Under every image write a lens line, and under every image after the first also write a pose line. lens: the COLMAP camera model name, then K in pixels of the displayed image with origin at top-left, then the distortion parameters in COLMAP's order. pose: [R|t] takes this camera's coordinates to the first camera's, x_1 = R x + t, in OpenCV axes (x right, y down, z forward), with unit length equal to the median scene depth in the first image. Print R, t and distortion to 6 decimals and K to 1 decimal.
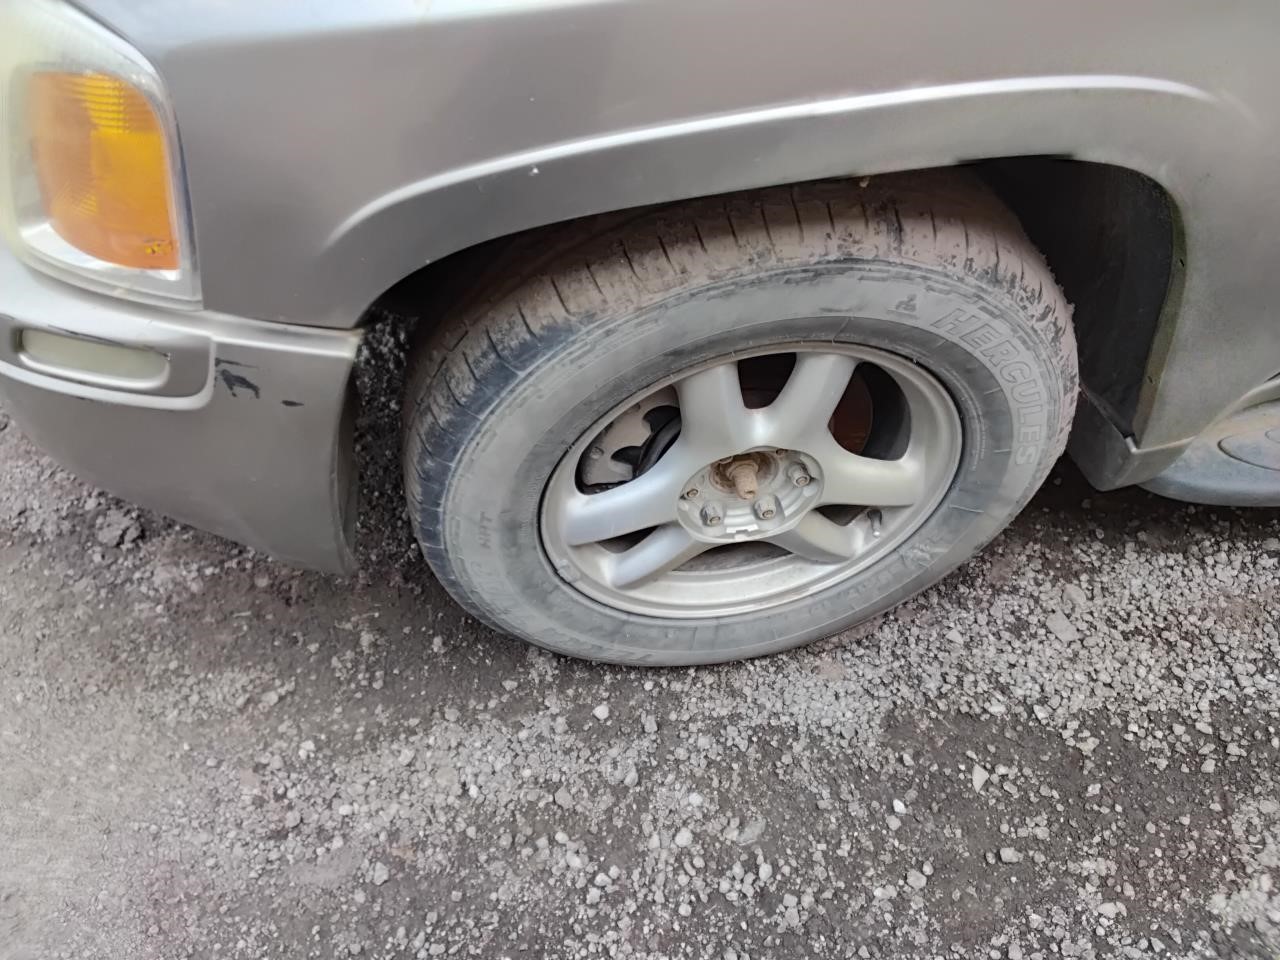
lens RADIAL K [[1015.8, 0, 628.9], [0, 1015.8, 481.3], [0, 0, 1]] dist [0.060818, -0.097428]
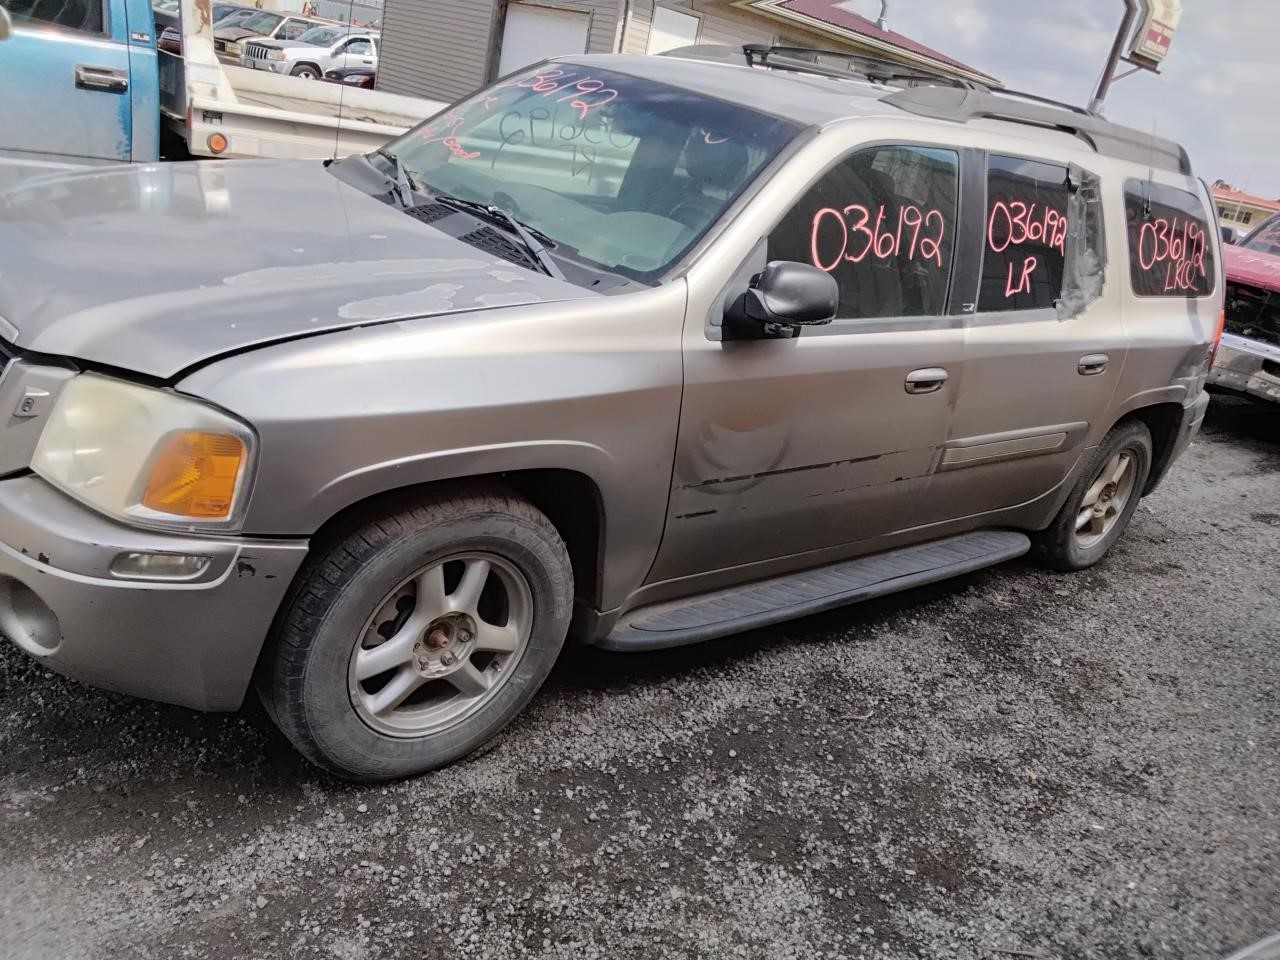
lens RADIAL K [[1015.8, 0, 641.0], [0, 1015.8, 477.7], [0, 0, 1]] dist [0.060818, -0.097428]
pose [[0.832949, 0.000141, 0.553350, -0.615114], [0.258086, 0.884471, -0.388718, 0.552947], [-0.489477, 0.466594, 0.736683, -0.763145]]
